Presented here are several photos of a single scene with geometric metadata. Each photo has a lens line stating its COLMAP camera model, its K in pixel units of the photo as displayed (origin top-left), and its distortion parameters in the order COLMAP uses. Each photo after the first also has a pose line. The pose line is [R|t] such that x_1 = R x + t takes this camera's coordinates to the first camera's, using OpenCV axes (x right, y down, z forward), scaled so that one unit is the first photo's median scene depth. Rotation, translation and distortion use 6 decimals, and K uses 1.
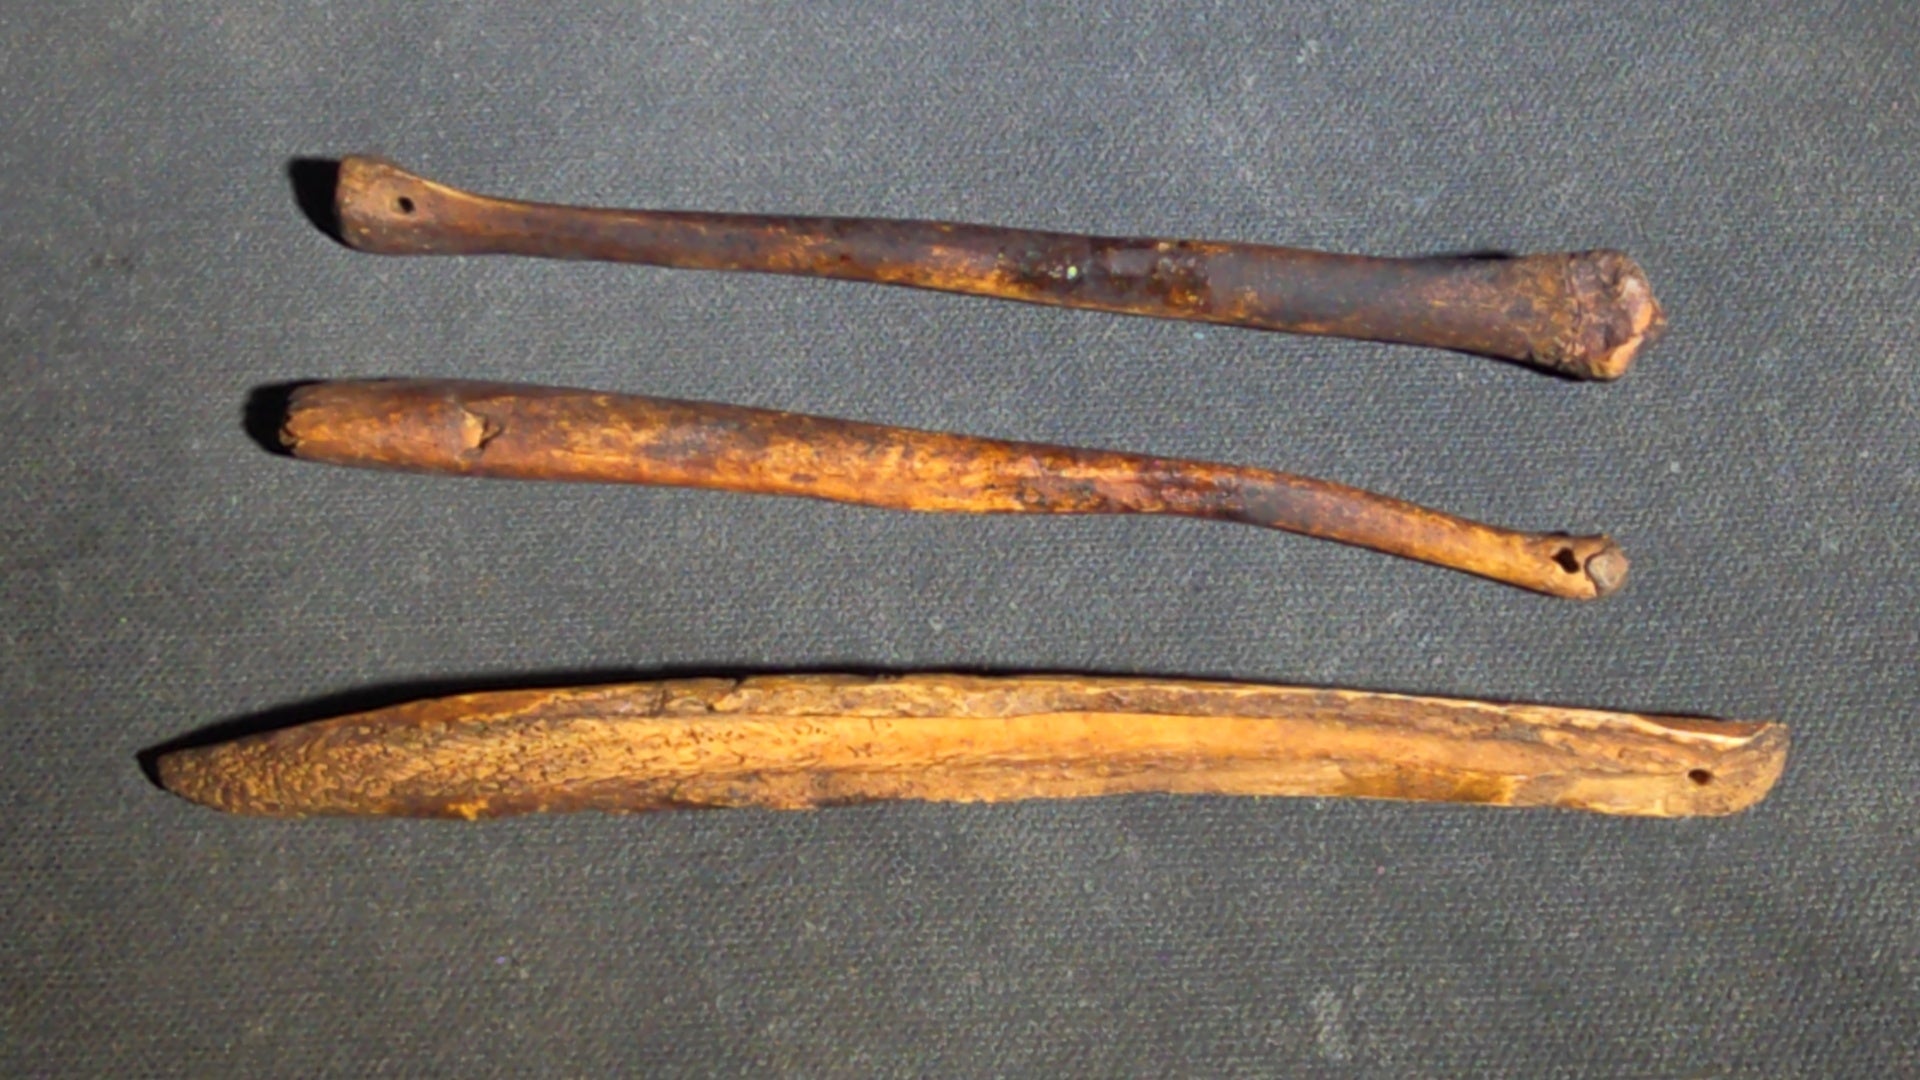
lens RADIAL K [[2787.6, 0, 950.6], [0, 2787.6, 538.1], [0, 0, 1]] dist [-0.018268, 0.000000]
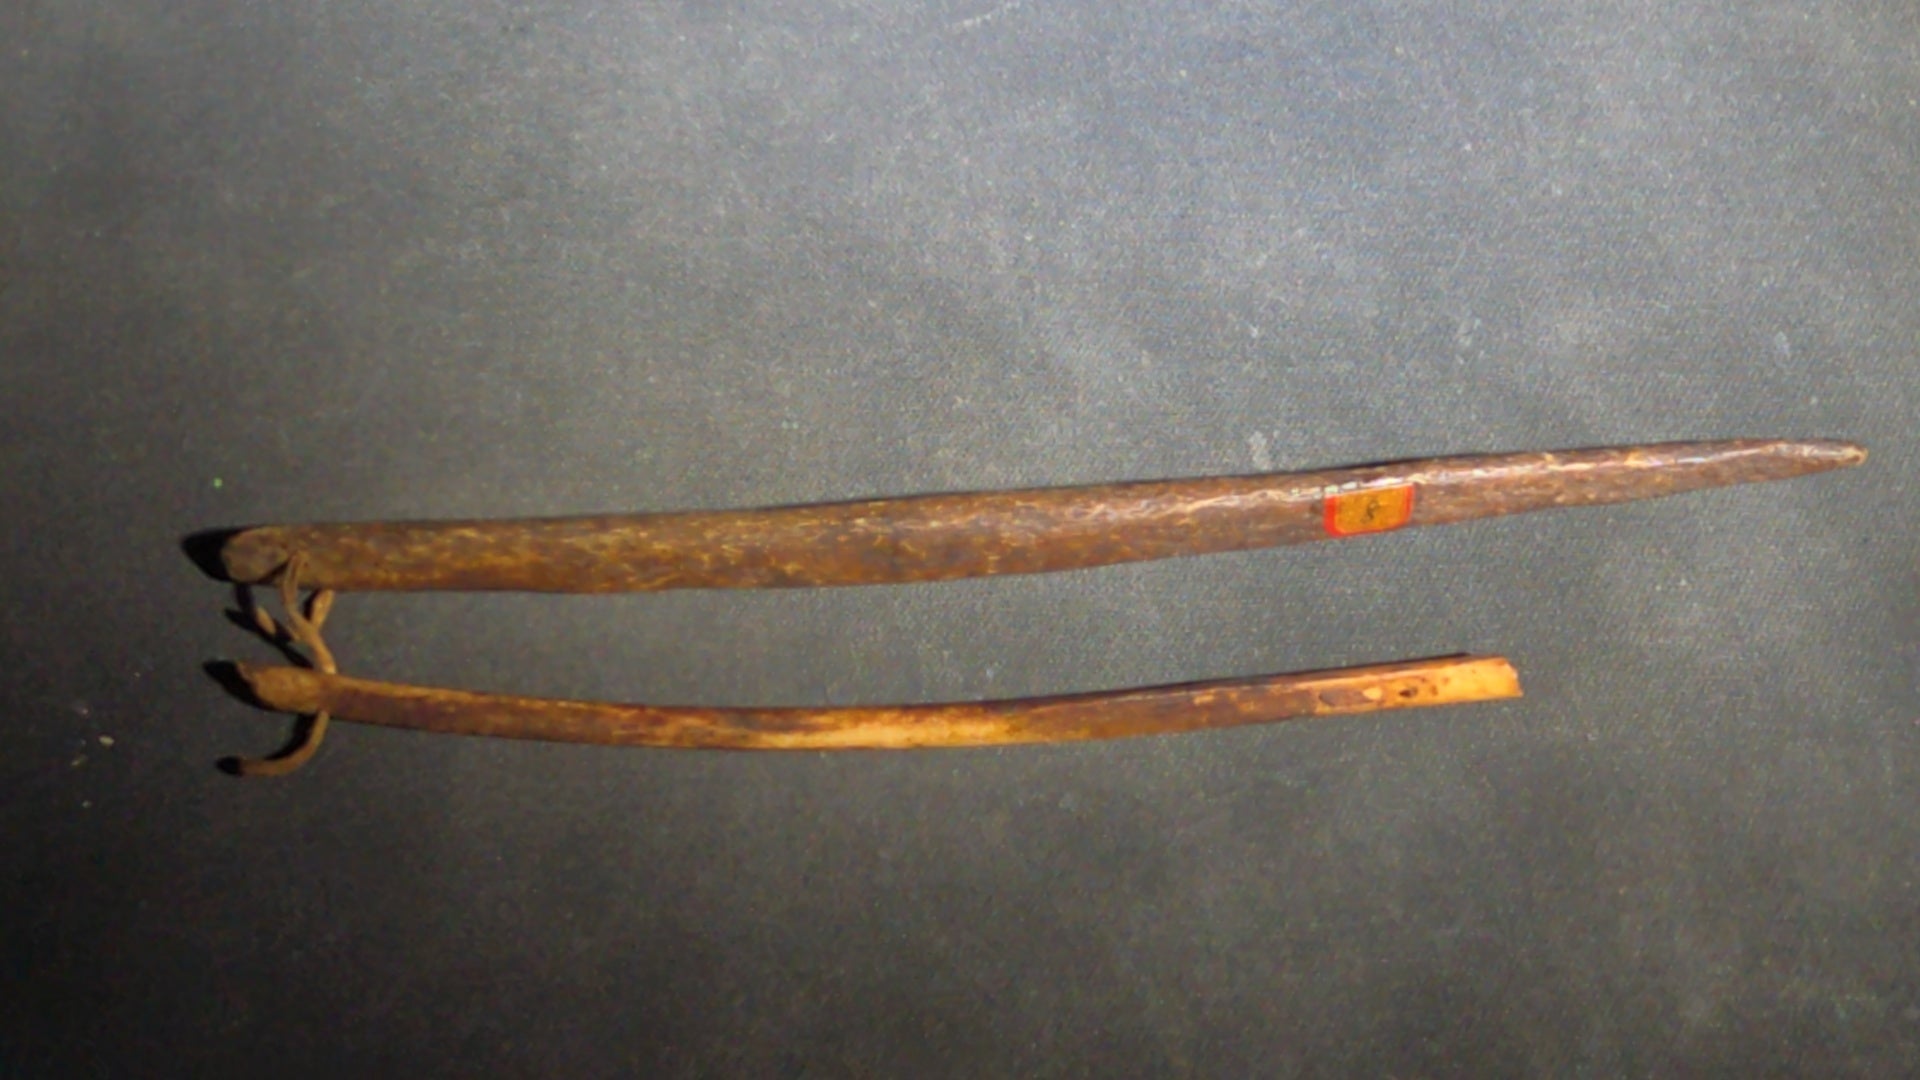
lens RADIAL K [[2787.6, 0, 939.4], [0, 2787.6, 531.7], [0, 0, 1]] dist [-0.018268, 0.000000]
pose [[0.999926, -0.000938, 0.012158, -0.082718], [0.000661, 0.999740, 0.022784, 0.177735], [-0.012176, -0.022774, 0.999666, -0.717561]]
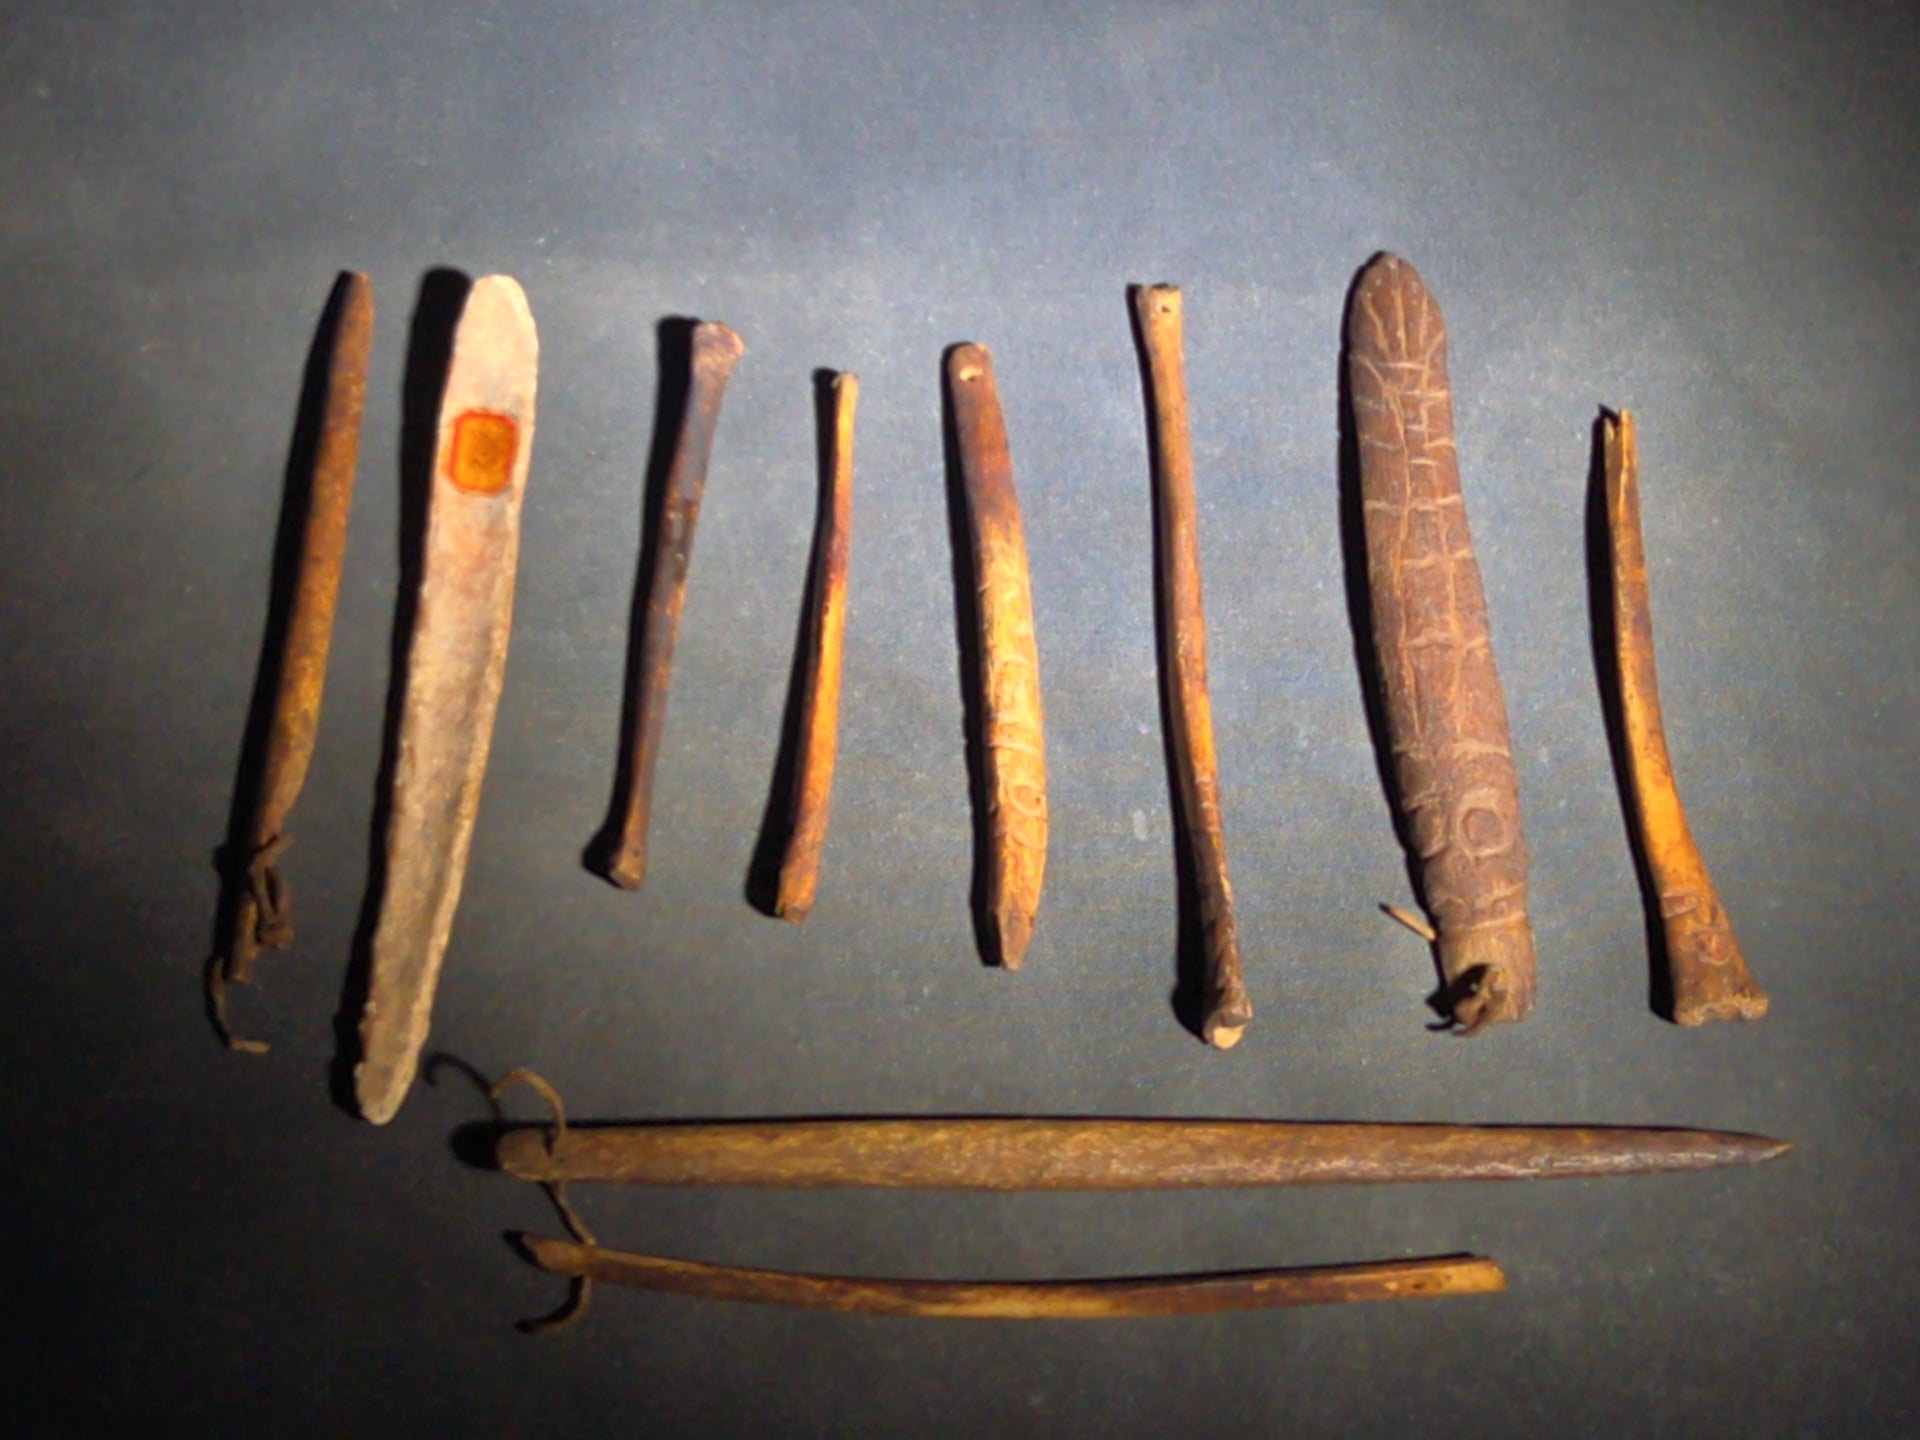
lens RADIAL K [[2759.5, 0, 940.7], [0, 2759.5, 721.8], [0, 0, 1]] dist [-0.023768, 0.000000]
pose [[0.999012, 0.041609, -0.015641, 0.002331], [-0.040222, 0.995950, 0.080415, -0.086416], [0.018923, -0.079706, 0.996639, -1.243167]]
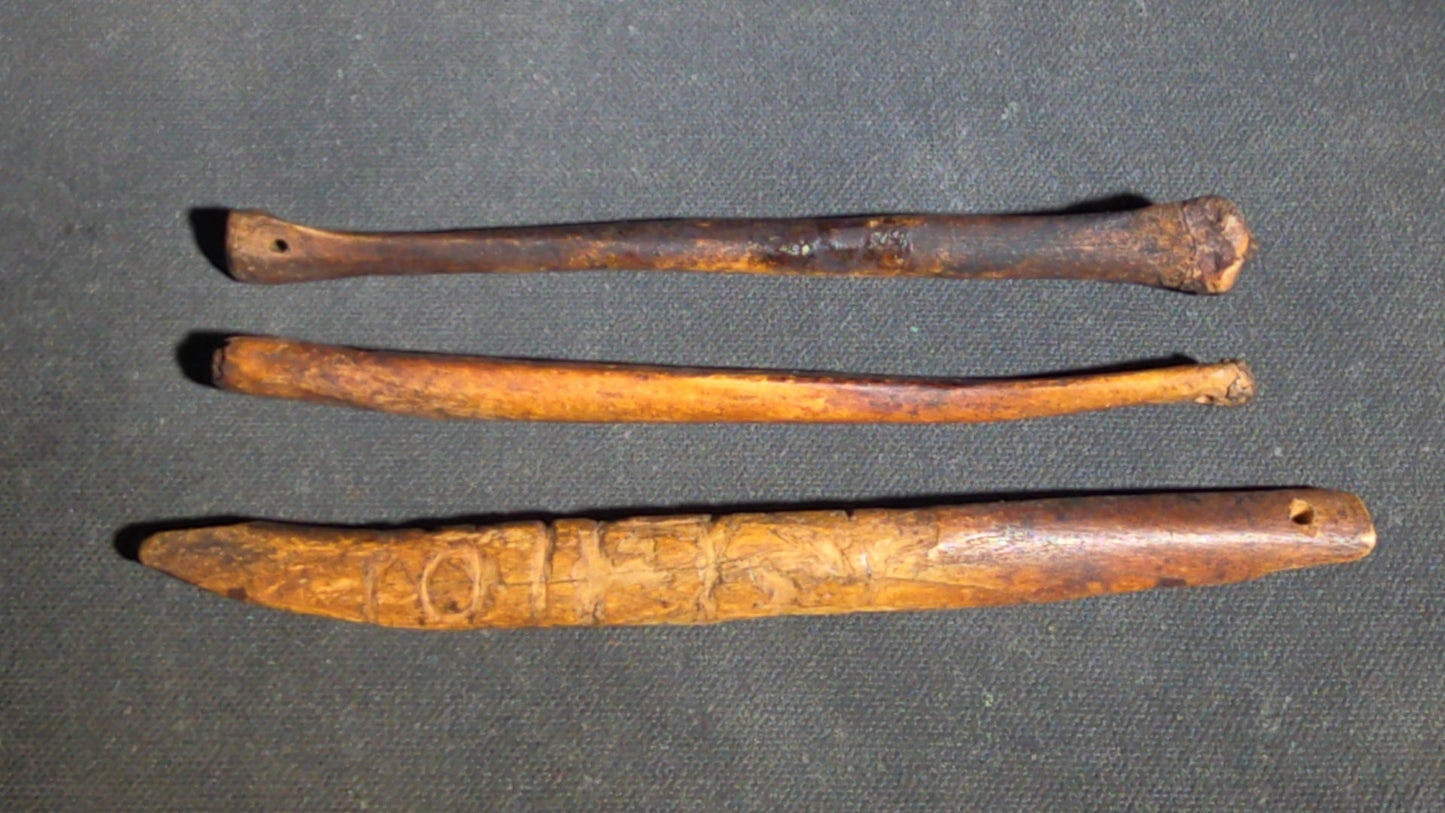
lens RADIAL K [[2097.9, 0, 718.5], [0, 2097.9, 405.1], [0, 0, 1]] dist [-0.018268, 0.000000]
pose [[0.998746, 0.049192, -0.009352, 0.010308], [-0.049264, 0.998757, -0.007609, -0.028175], [0.008966, 0.008060, 0.999927, 0.030702]]
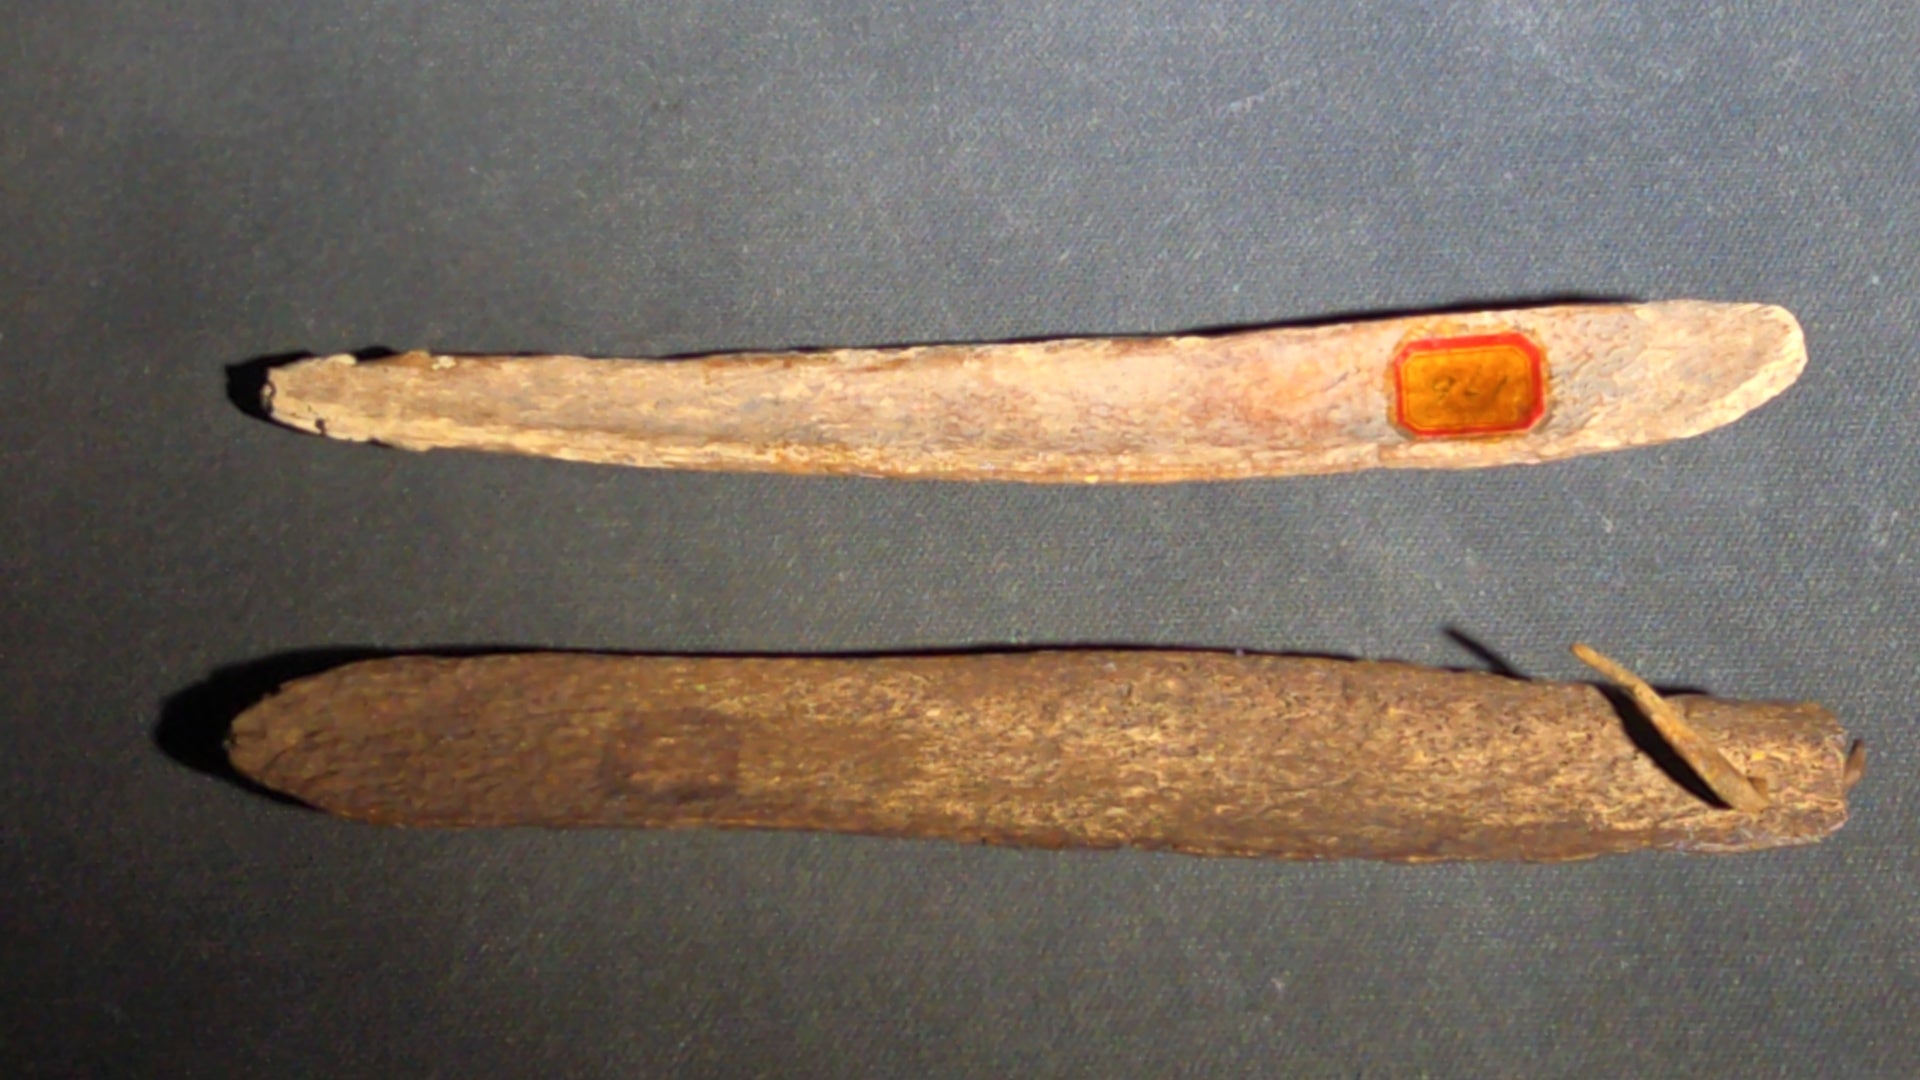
lens RADIAL K [[2787.6, 0, 947.2], [0, 2787.6, 533.9], [0, 0, 1]] dist [-0.018268, 0.000000]
pose [[0.999781, 0.014592, -0.015009, -0.167117], [-0.013573, 0.997736, 0.065866, 0.013877], [0.015936, -0.065648, 0.997716, -0.348427]]
